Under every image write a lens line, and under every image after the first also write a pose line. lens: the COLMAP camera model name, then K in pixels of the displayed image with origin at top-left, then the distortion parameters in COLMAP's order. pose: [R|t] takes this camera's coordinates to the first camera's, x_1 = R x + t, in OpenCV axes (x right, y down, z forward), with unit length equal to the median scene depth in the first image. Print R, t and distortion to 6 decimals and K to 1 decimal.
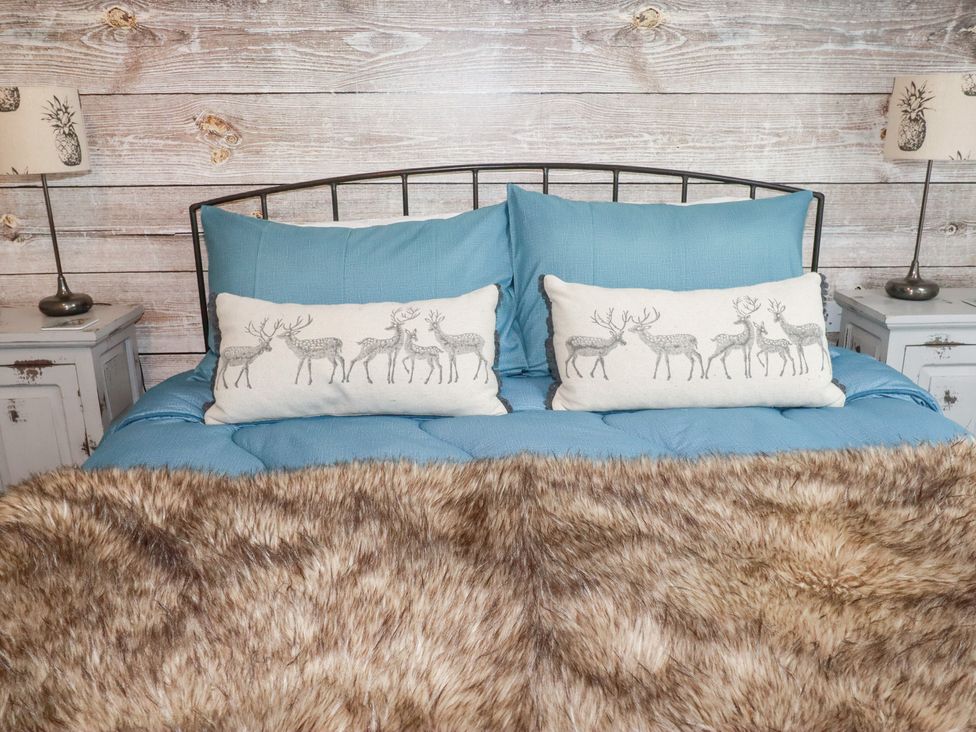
lens RADIAL K [[785.5, 0, 488.4], [0, 785.5, 353.9], [0, 0, 1]] dist [0.008570, -0.005116]
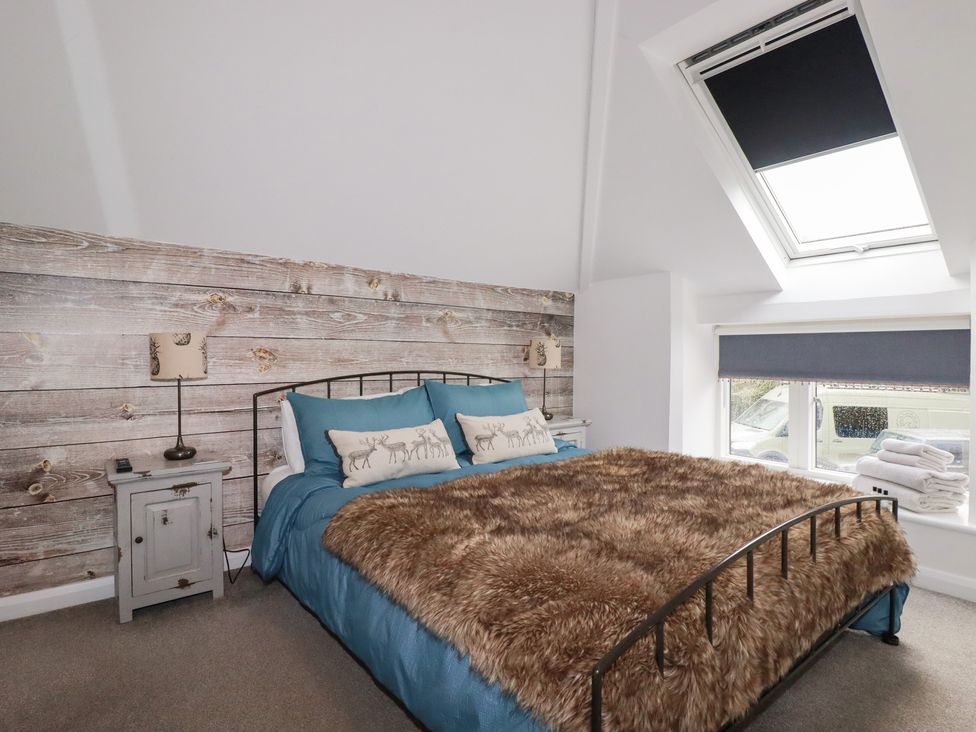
lens RADIAL K [[510.2, 0, 483.1], [0, 510.2, 361.7], [0, 0, 1]] dist [-0.000977, -0.015106]
pose [[0.812758, 0.003673, 0.582590, -0.648113], [0.150321, 0.964799, -0.215793, 0.082737], [-0.562875, 0.262963, 0.783596, -0.285893]]
